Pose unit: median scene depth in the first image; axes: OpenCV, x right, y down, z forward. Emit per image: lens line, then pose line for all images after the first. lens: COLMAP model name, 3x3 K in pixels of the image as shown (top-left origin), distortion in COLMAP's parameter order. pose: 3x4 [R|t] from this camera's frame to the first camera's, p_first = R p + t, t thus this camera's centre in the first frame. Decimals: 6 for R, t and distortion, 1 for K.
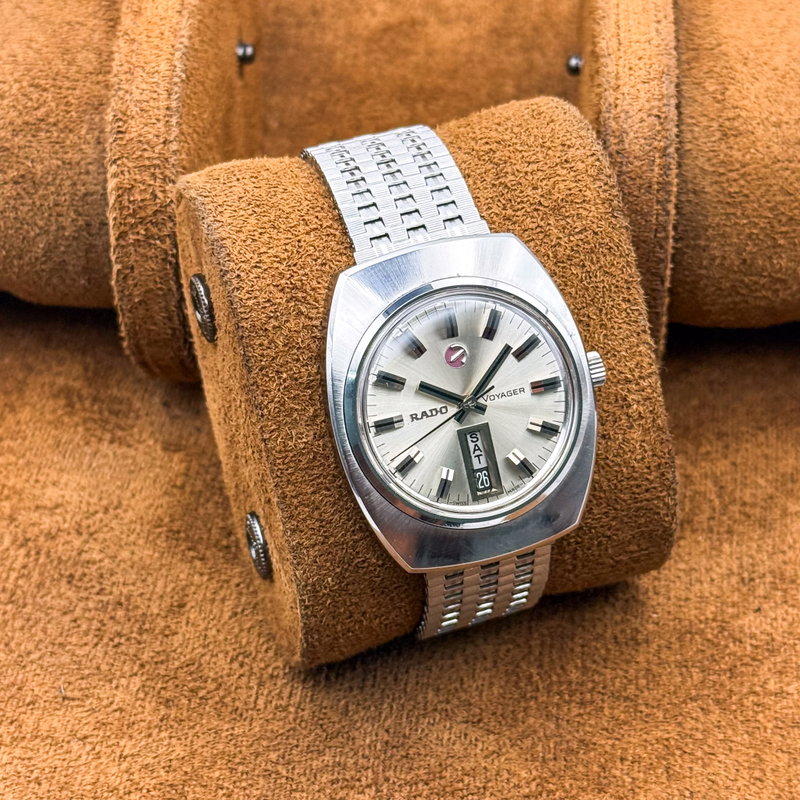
lens RADIAL K [[1867.5, 0, 415.0], [0, 1867.5, 375.1], [0, 0, 1]] dist [0.335470, 0.077185]
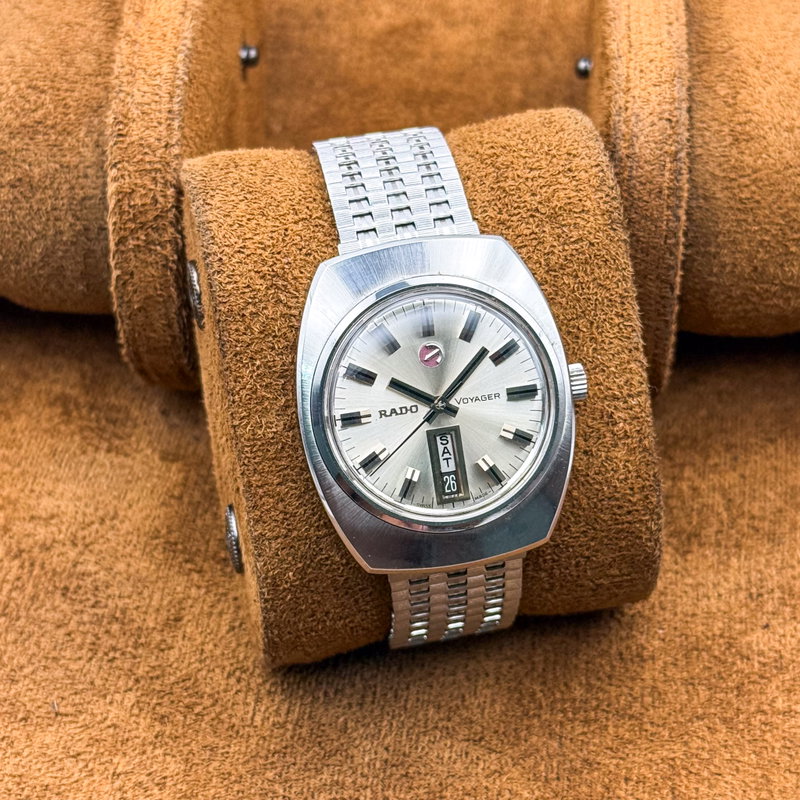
lens RADIAL K [[1867.5, 0, 415.0], [0, 1867.5, 375.1], [0, 0, 1]] dist [0.335470, 0.077185]
pose [[0.992598, 0.073471, -0.096705, 0.104828], [-0.076938, 0.996502, -0.032623, 0.031499], [0.093970, 0.039822, 0.994778, 0.021972]]
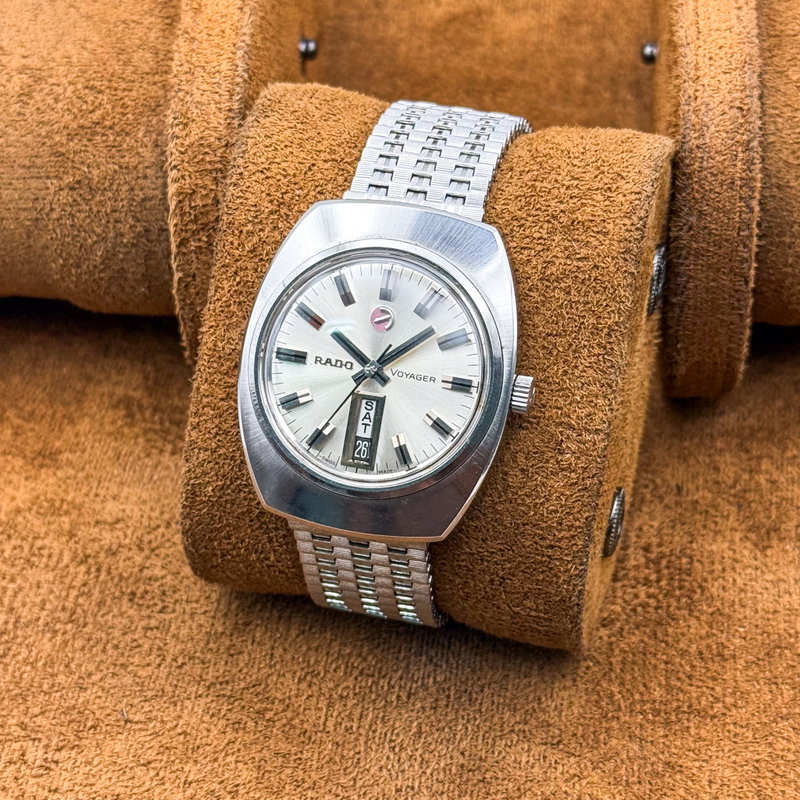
lens RADIAL K [[1867.5, 0, 415.0], [0, 1867.5, 375.1], [0, 0, 1]] dist [0.335470, 0.077185]
pose [[0.828907, 0.362511, -0.426027, 0.441180], [-0.392072, 0.919722, 0.019760, -0.009070], [0.398990, 0.150654, 0.904495, 0.127273]]
